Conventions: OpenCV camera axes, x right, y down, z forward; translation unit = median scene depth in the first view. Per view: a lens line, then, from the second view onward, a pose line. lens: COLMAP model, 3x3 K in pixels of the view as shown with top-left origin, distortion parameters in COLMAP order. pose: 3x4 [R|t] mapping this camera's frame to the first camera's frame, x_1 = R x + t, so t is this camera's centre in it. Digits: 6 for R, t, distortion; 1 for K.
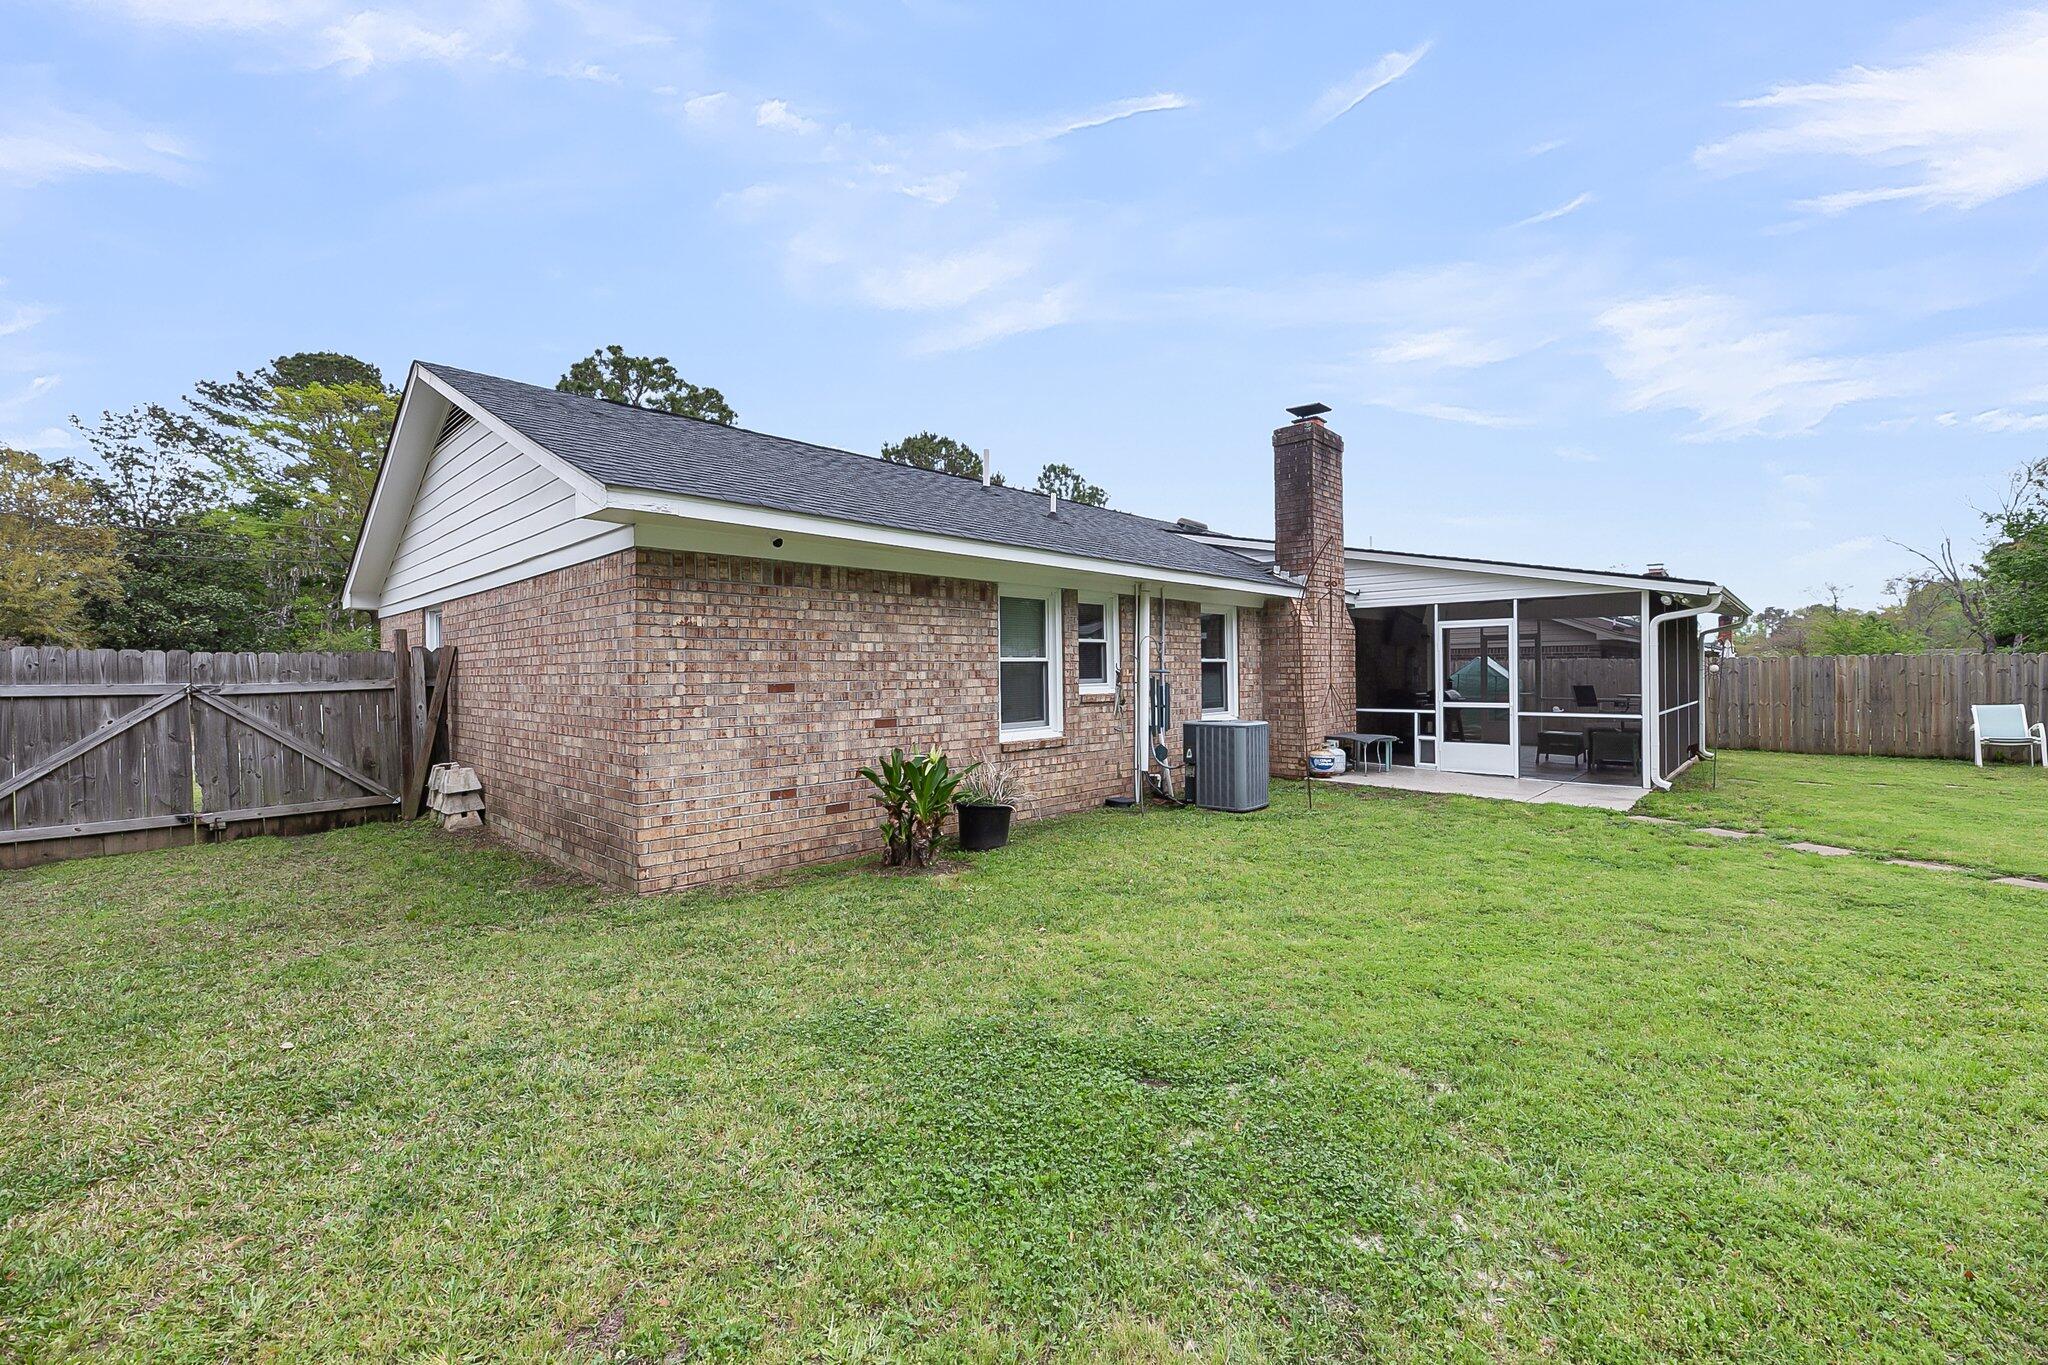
lens RADIAL K [[837.2, 0, 1015.0], [0, 837.2, 677.5], [0, 0, 1]] dist [-0.000746, -0.000170]
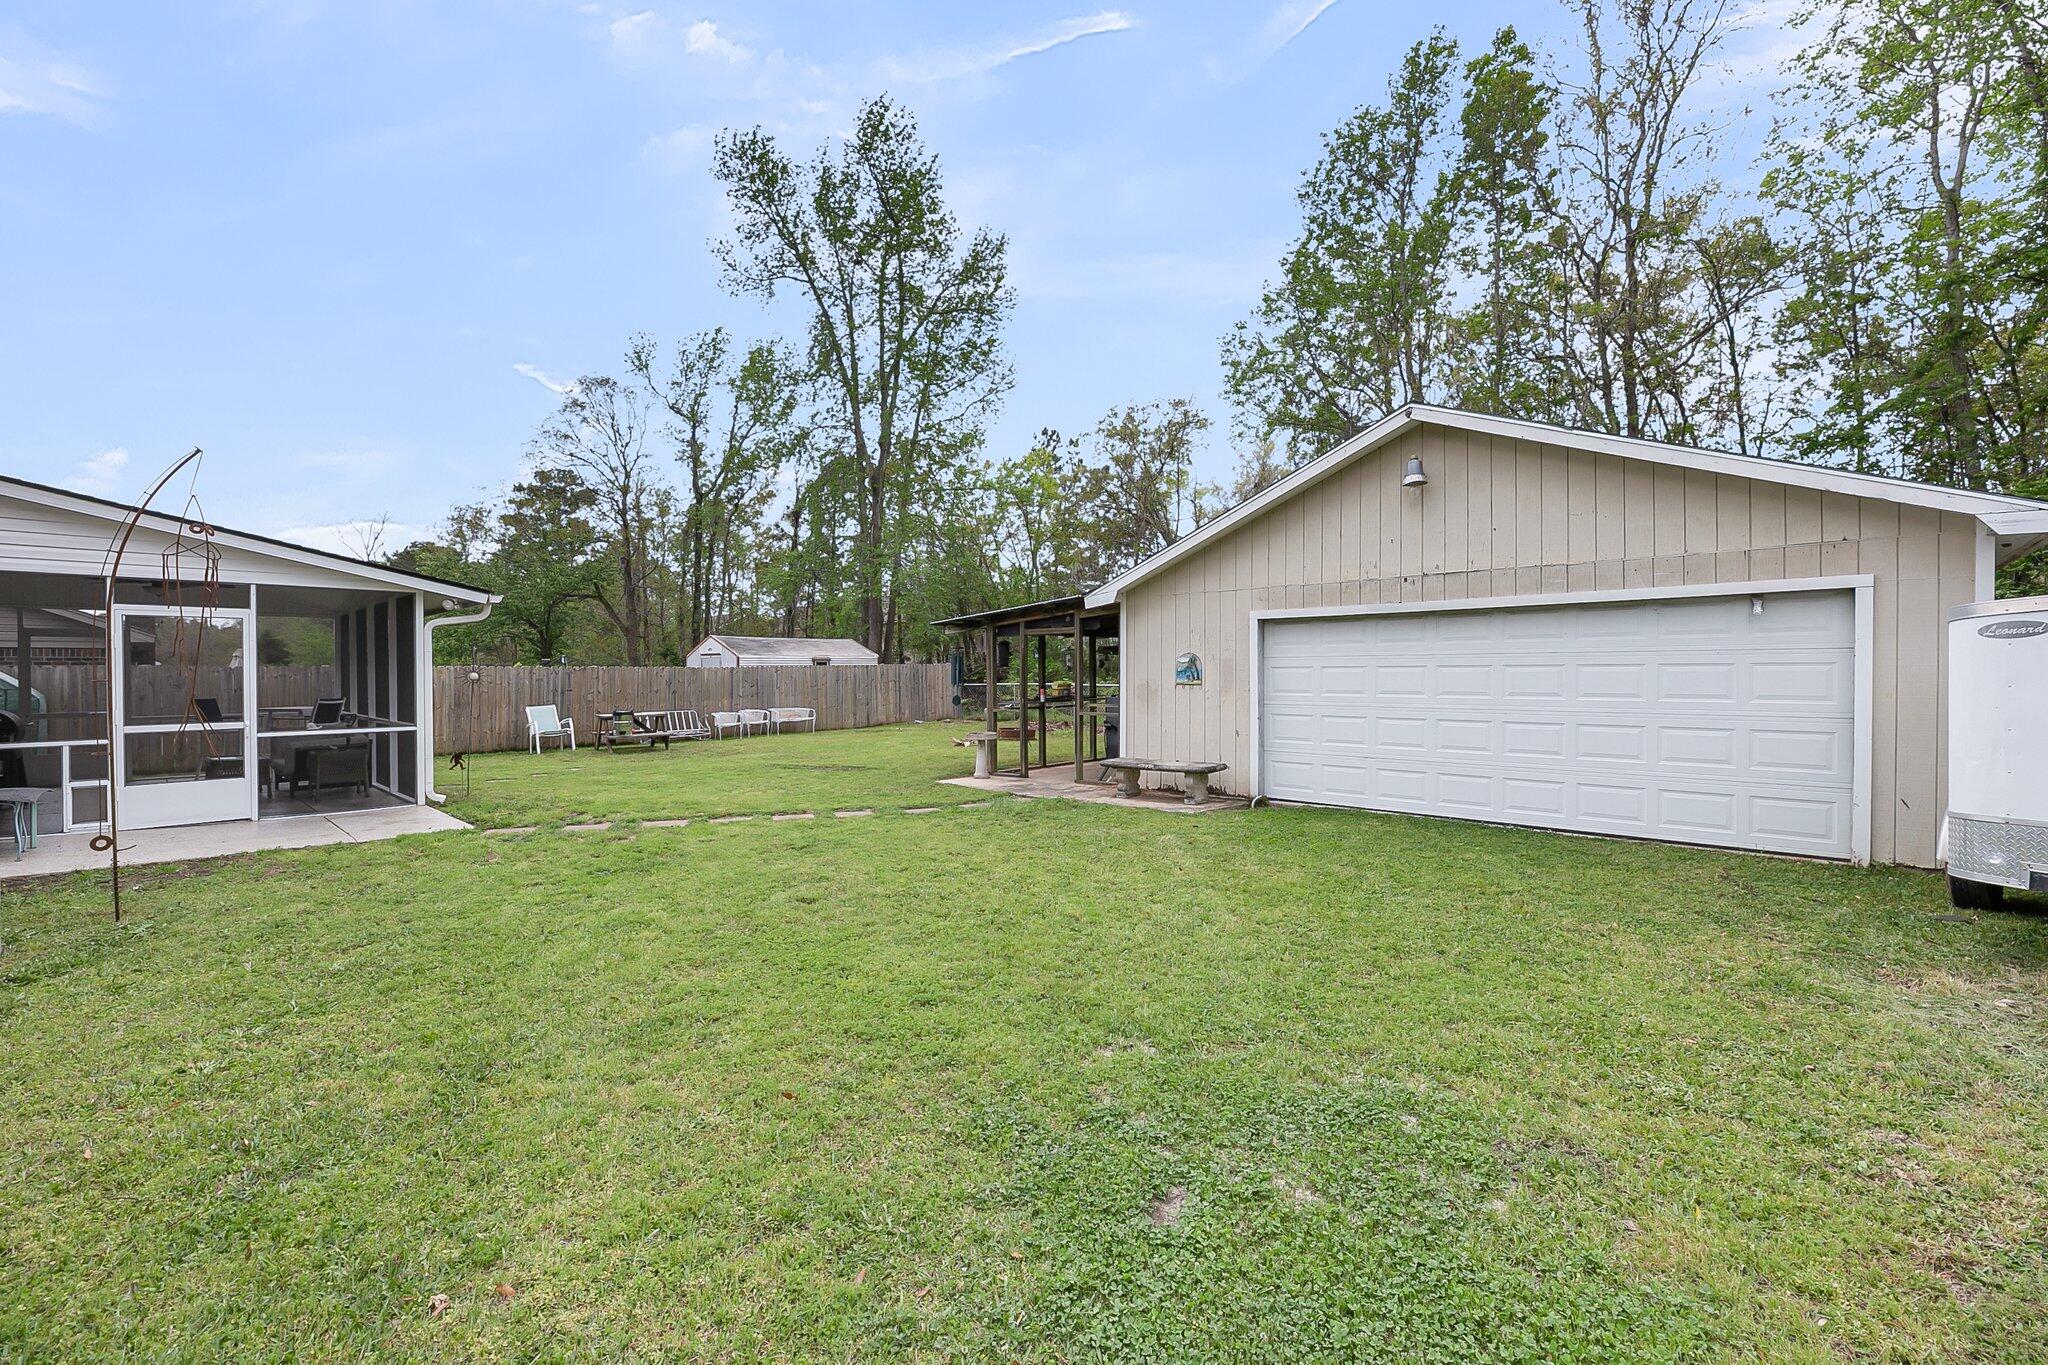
lens RADIAL K [[837.2, 0, 1015.0], [0, 837.2, 677.5], [0, 0, 1]] dist [-0.000746, -0.000170]
pose [[0.000807, 0.003254, 0.999994, -0.152479], [0.013710, 0.999901, -0.003265, 0.002737], [-0.999906, 0.013712, 0.000762, 0.297869]]
